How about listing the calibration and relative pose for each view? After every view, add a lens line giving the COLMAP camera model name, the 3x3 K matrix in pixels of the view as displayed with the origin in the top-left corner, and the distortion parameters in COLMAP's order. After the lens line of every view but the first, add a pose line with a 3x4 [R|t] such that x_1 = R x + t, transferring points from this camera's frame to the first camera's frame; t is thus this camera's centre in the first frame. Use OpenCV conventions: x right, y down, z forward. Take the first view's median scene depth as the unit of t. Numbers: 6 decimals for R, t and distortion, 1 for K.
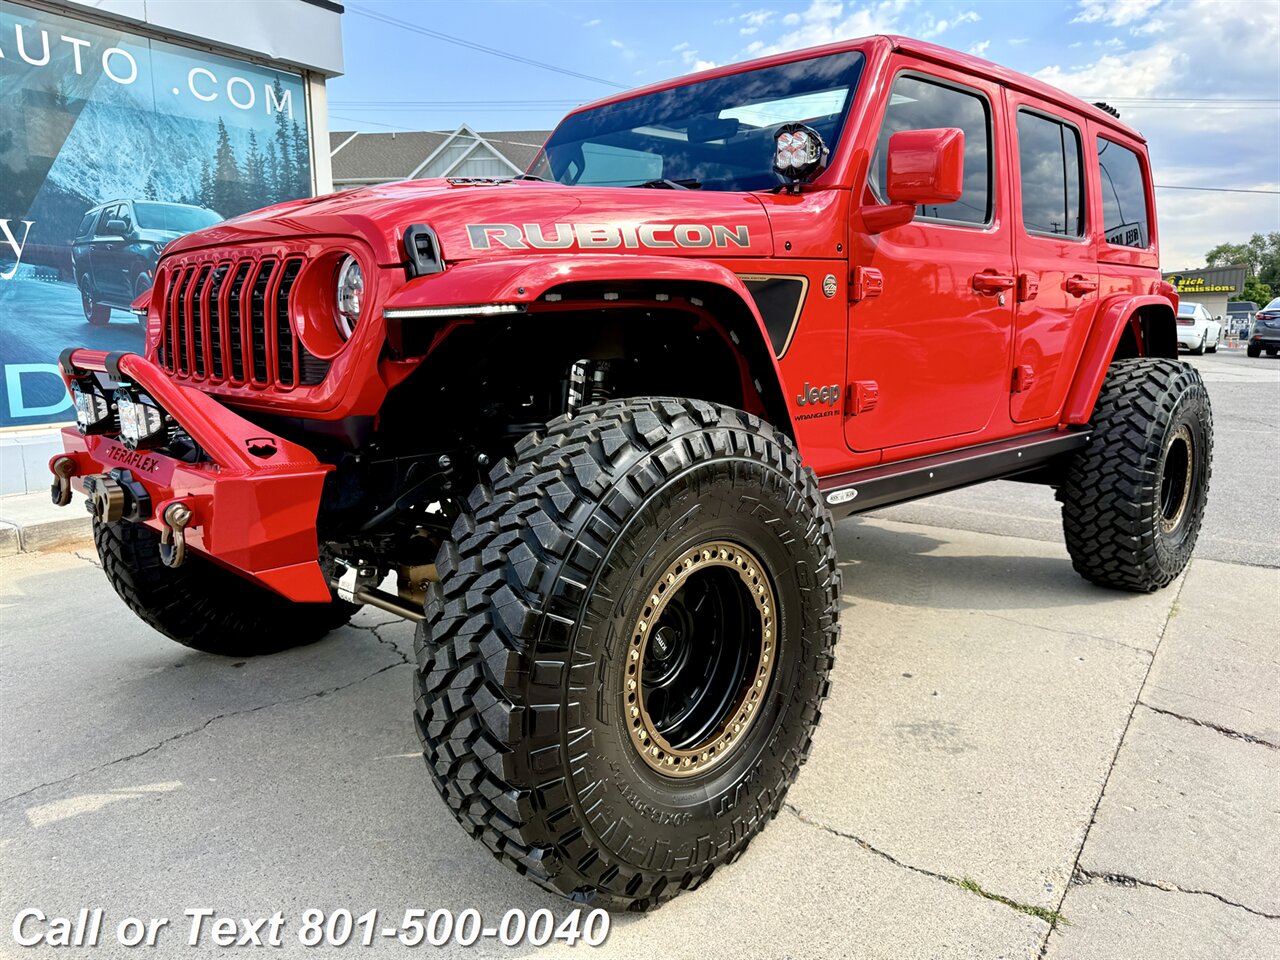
lens RADIAL K [[915.4, 0, 645.9], [0, 915.4, 506.9], [0, 0, 1]] dist [0.029909, -0.044151]
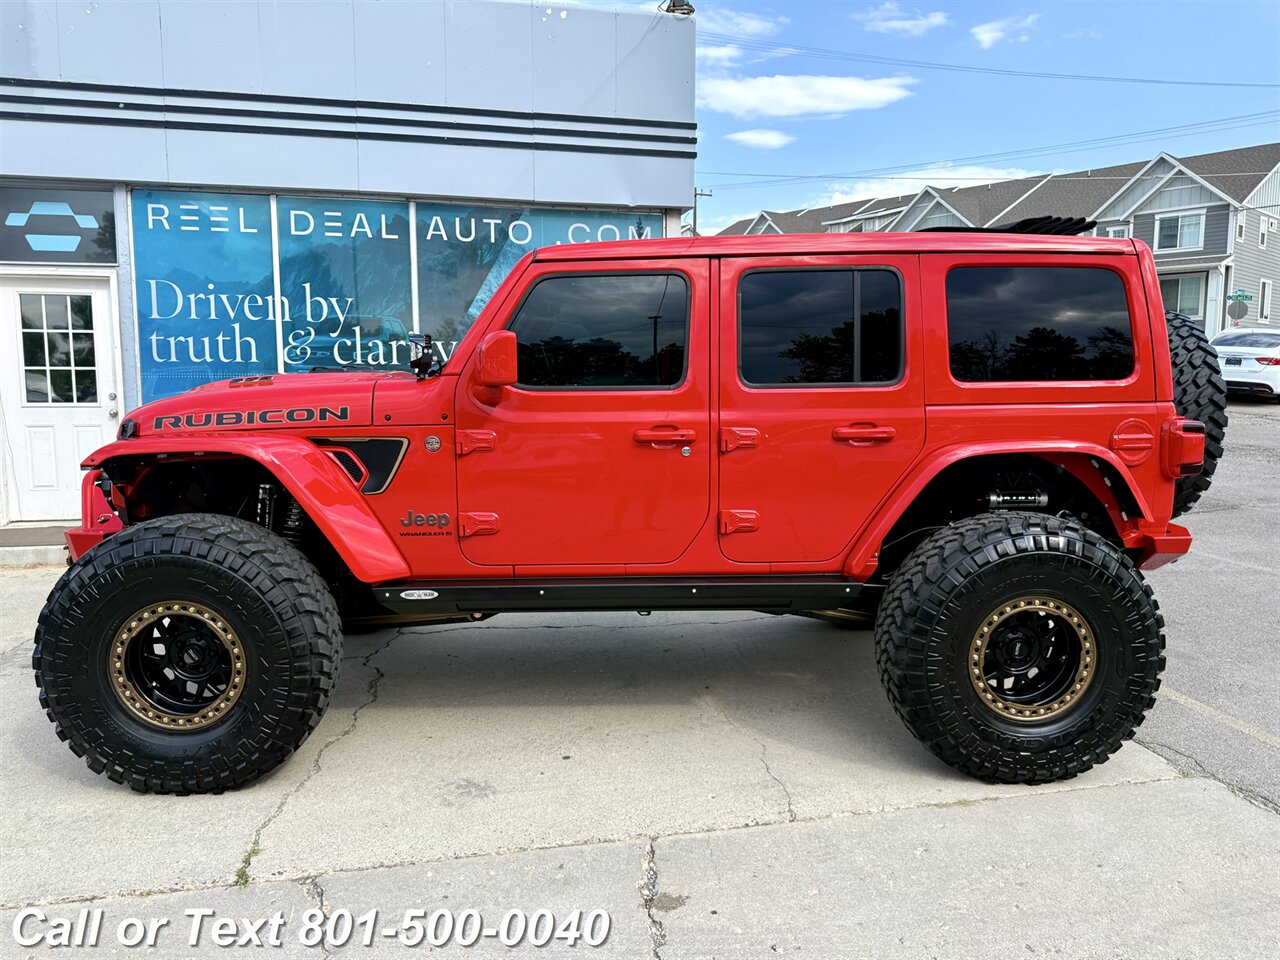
lens RADIAL K [[915.4, 0, 633.9], [0, 915.4, 494.1], [0, 0, 1]] dist [0.029909, -0.044151]
pose [[0.731462, 0.096414, -0.675032, 0.592709], [-0.132597, 0.991168, -0.002115, -0.087400], [0.668866, 0.091054, 0.737786, 0.078314]]
